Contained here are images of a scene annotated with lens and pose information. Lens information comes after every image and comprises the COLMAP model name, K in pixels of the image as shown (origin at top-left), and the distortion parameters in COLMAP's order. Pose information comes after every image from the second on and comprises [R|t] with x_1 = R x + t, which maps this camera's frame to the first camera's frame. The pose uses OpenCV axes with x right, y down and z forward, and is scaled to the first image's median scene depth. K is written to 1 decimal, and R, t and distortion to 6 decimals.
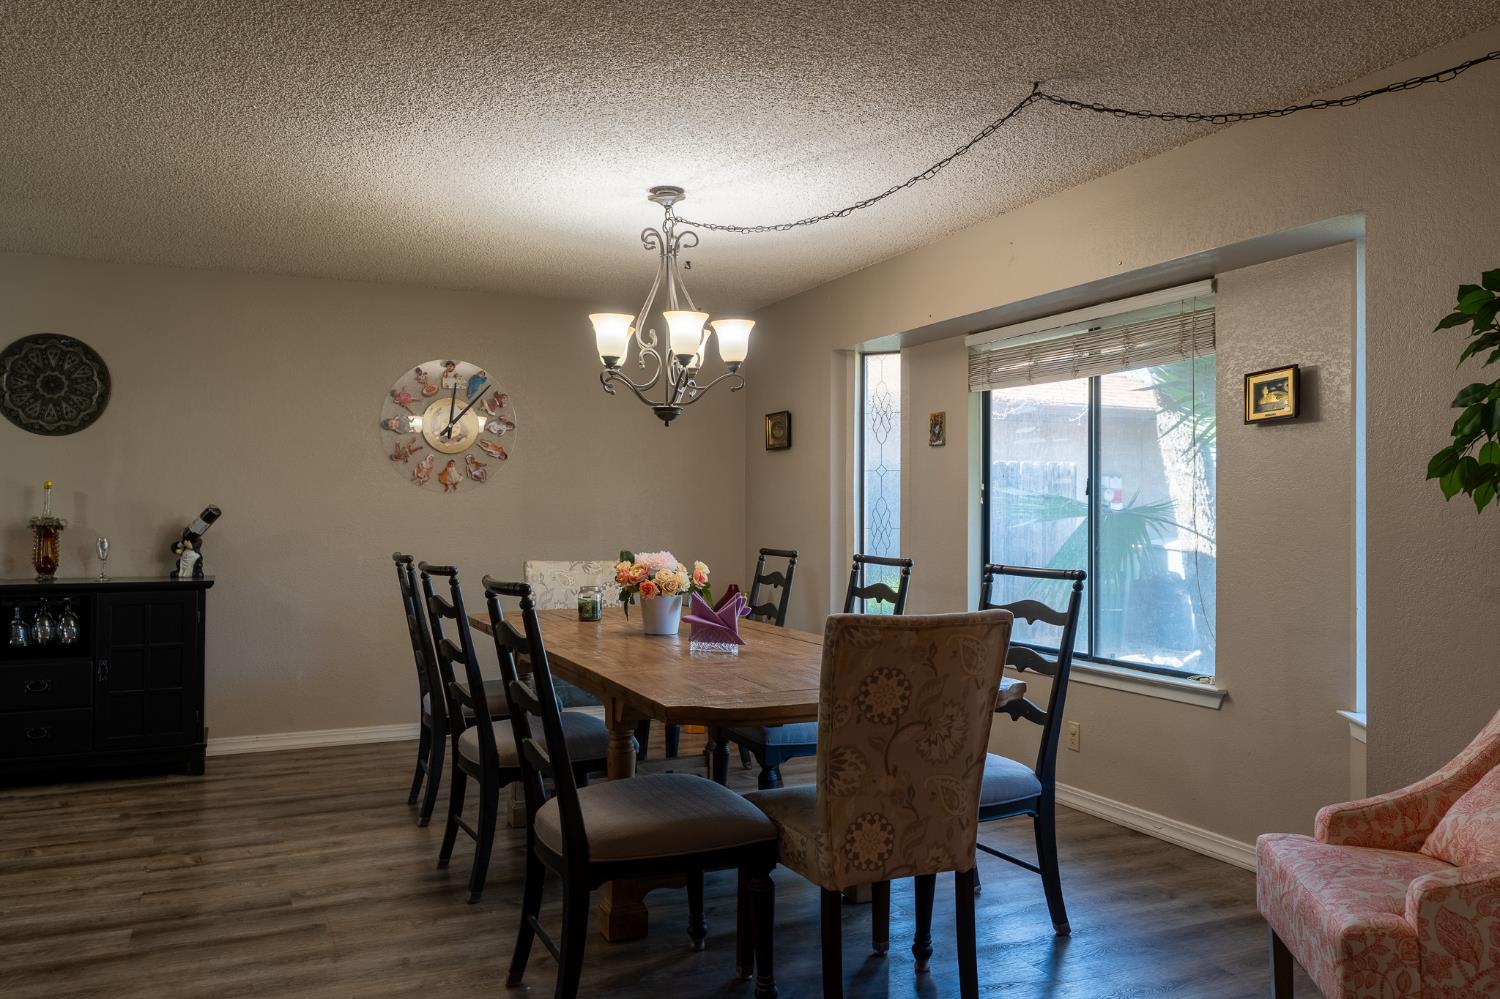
lens RADIAL K [[1129.0, 0, 750.9], [0, 1129.0, 496.1], [0, 0, 1]] dist [0.005496, 0.001137]
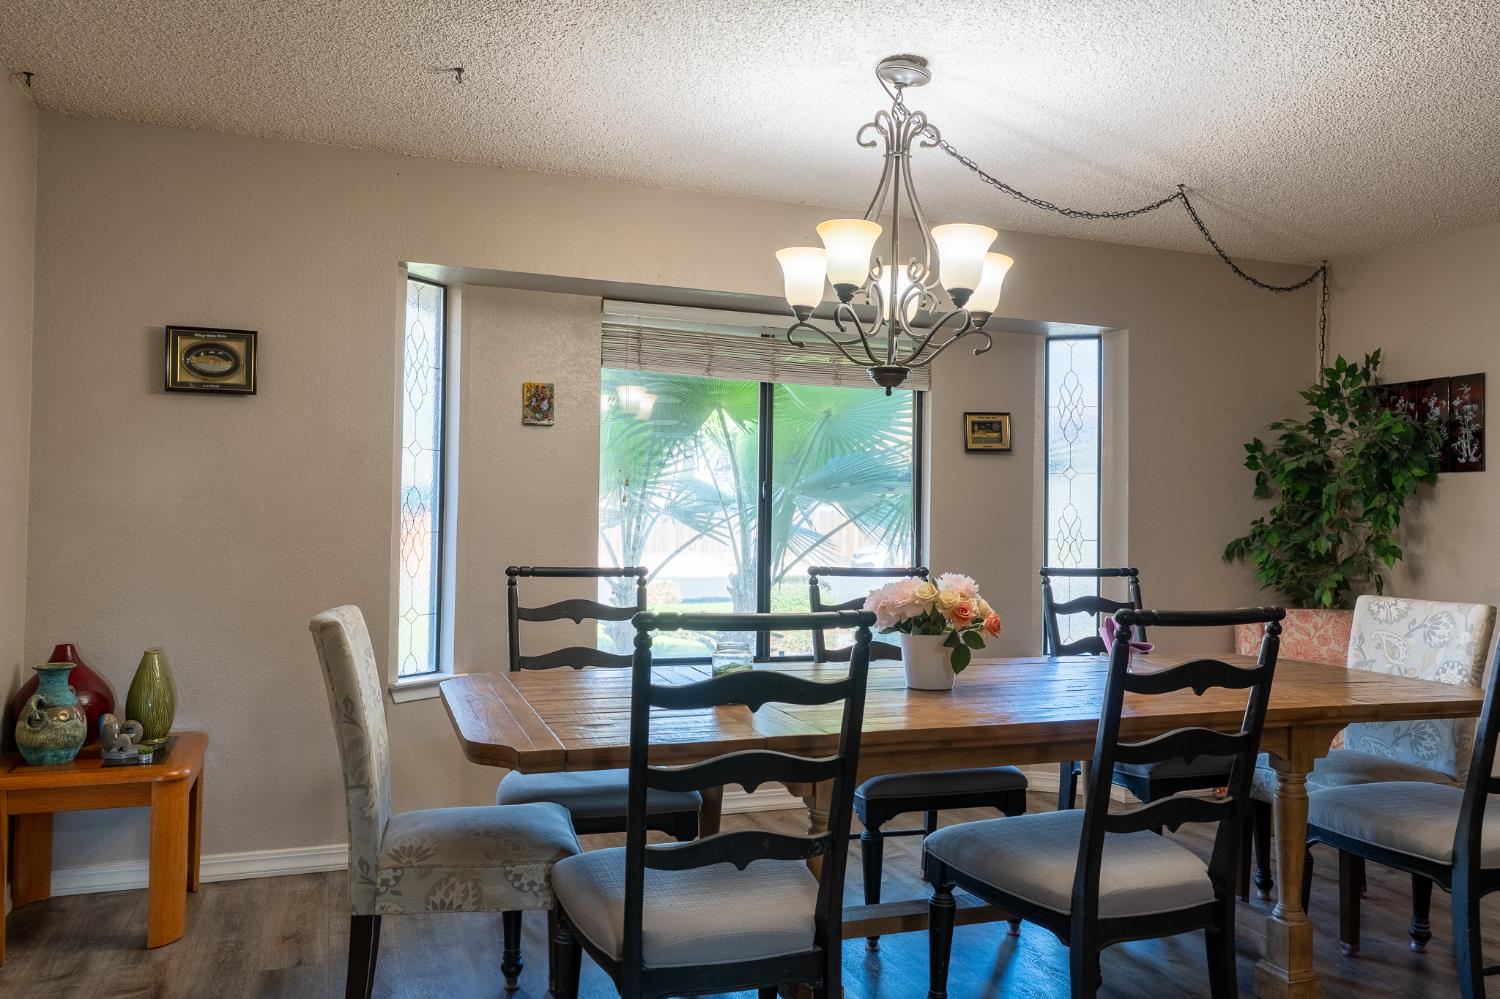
lens RADIAL K [[1129.0, 0, 749.9], [0, 1129.0, 499.7], [0, 0, 1]] dist [0.005496, 0.001137]
pose [[0.077360, 0.015076, 0.996889, -0.798691], [-0.034183, 0.999338, -0.012460, 0.014754], [-0.996417, -0.033113, 0.077824, 1.051814]]
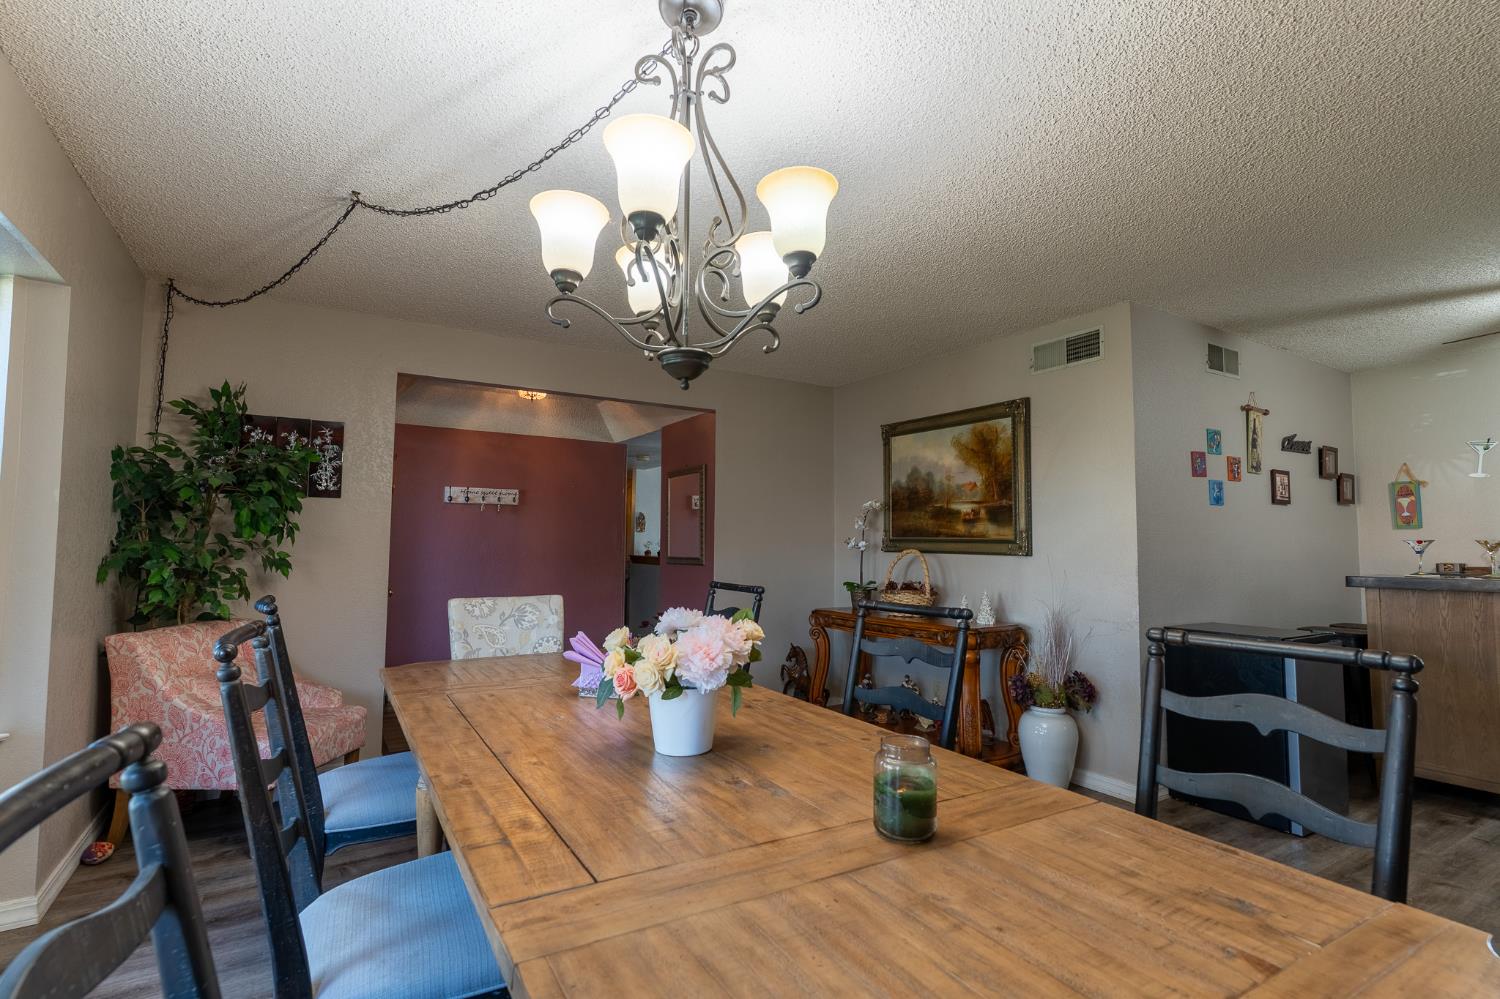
lens RADIAL K [[710.2, 0, 752.8], [0, 710.2, 500.2], [0, 0, 1]] dist [0.002973, -0.000287]
pose [[-0.992235, -0.017595, -0.123128, -0.067002], [-0.007710, 0.996740, -0.080310, 0.019751], [0.124140, -0.078737, -0.989136, 1.374161]]
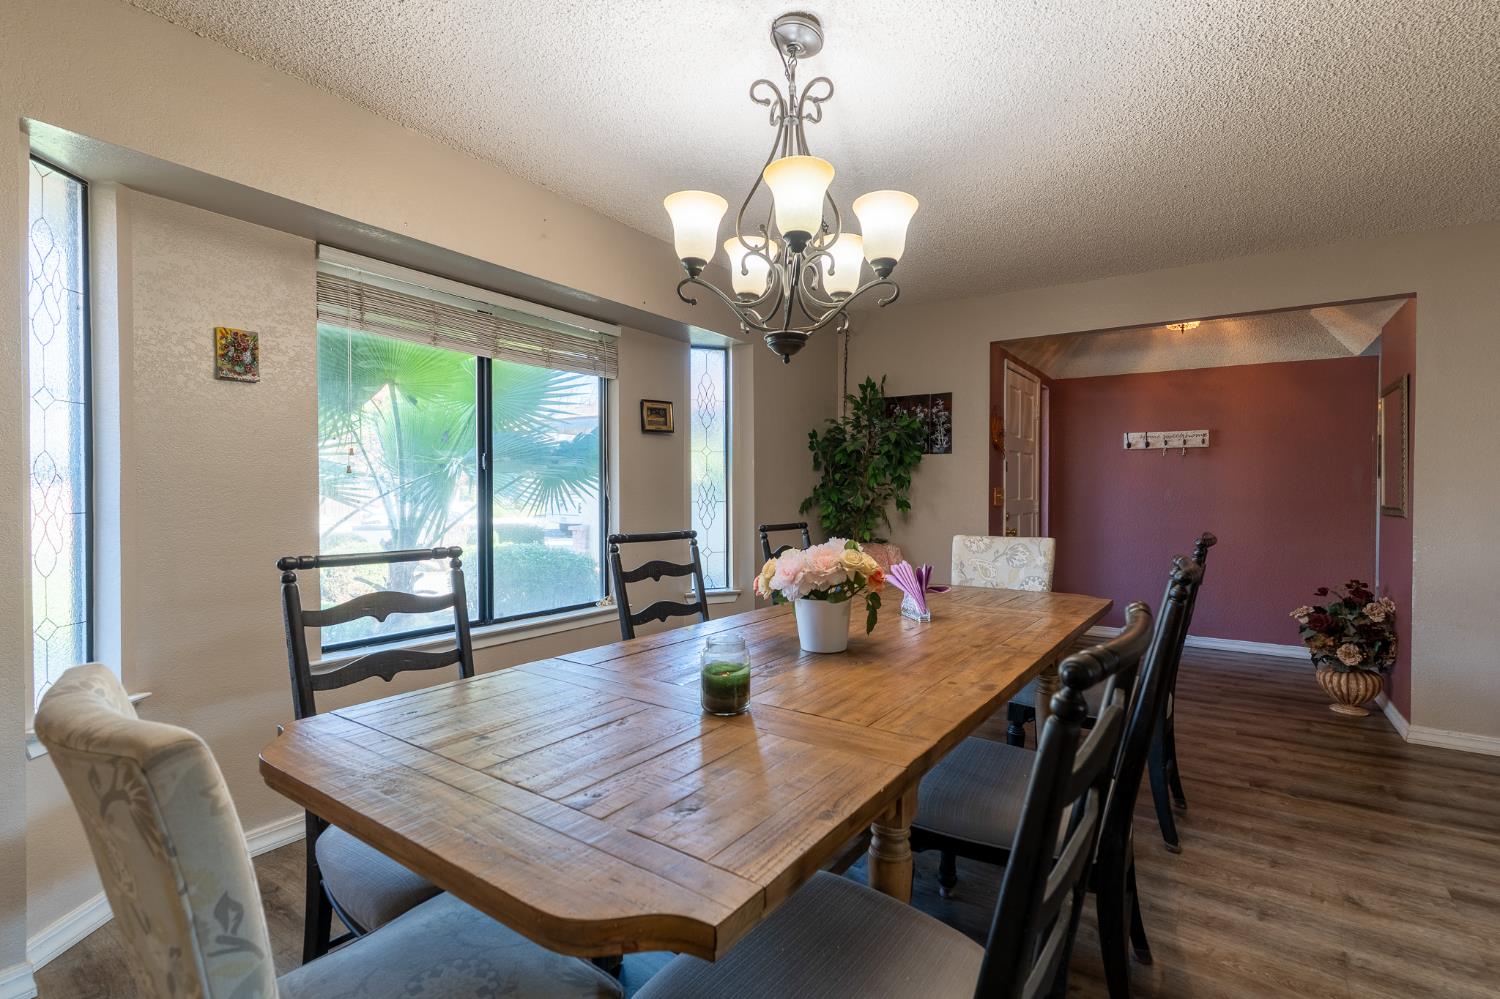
lens RADIAL K [[710.2, 0, 750.7], [0, 710.2, 499.1], [0, 0, 1]] dist [0.002973, -0.000287]
pose [[-0.516964, -0.014085, 0.855891, -0.450446], [-0.018253, 0.999819, 0.005428, 0.020773], [-0.855812, -0.012816, -0.517127, 1.272973]]
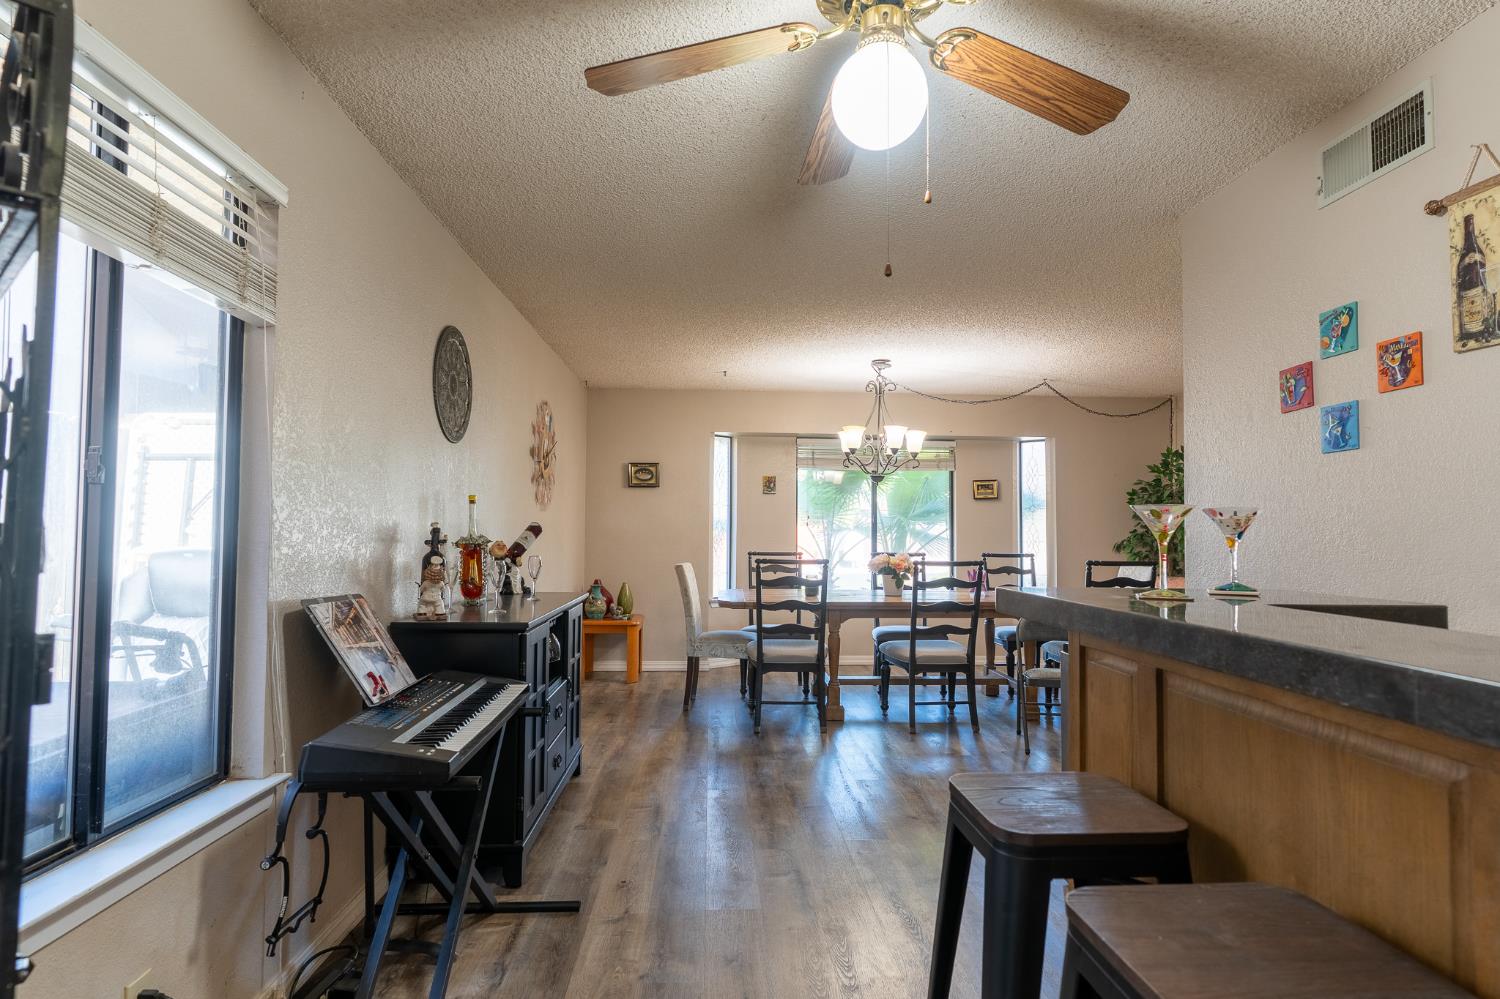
lens RADIAL K [[822.2, 0, 751.5], [0, 822.2, 500.0], [0, 0, 1]] dist [-0.005404, 0.004817]
pose [[0.372264, 0.035271, 0.927457, -1.445326], [-0.023032, 0.999321, -0.028760, 0.005934], [-0.927841, -0.010655, 0.372823, 0.701157]]
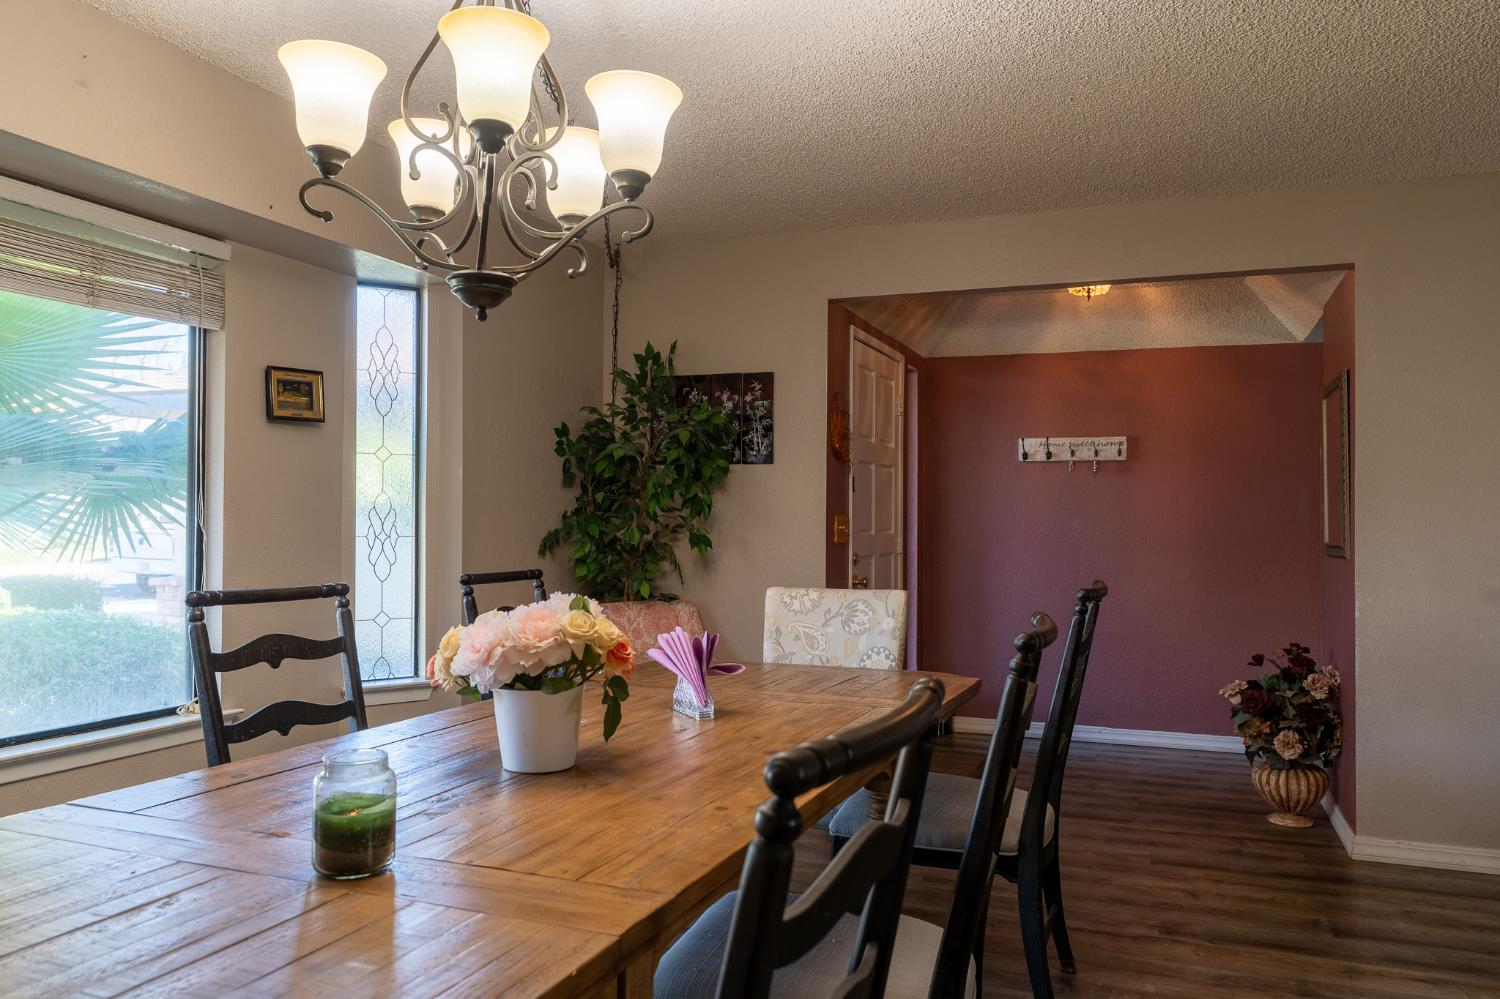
lens RADIAL K [[1129.0, 0, 752.4], [0, 1129.0, 498.7], [0, 0, 1]] dist [0.005496, 0.001137]
pose [[-0.699835, 0.005623, 0.714282, -0.479777], [-0.021357, 0.999357, -0.028791, 0.019852], [-0.713985, -0.035404, -0.699266, 1.261533]]
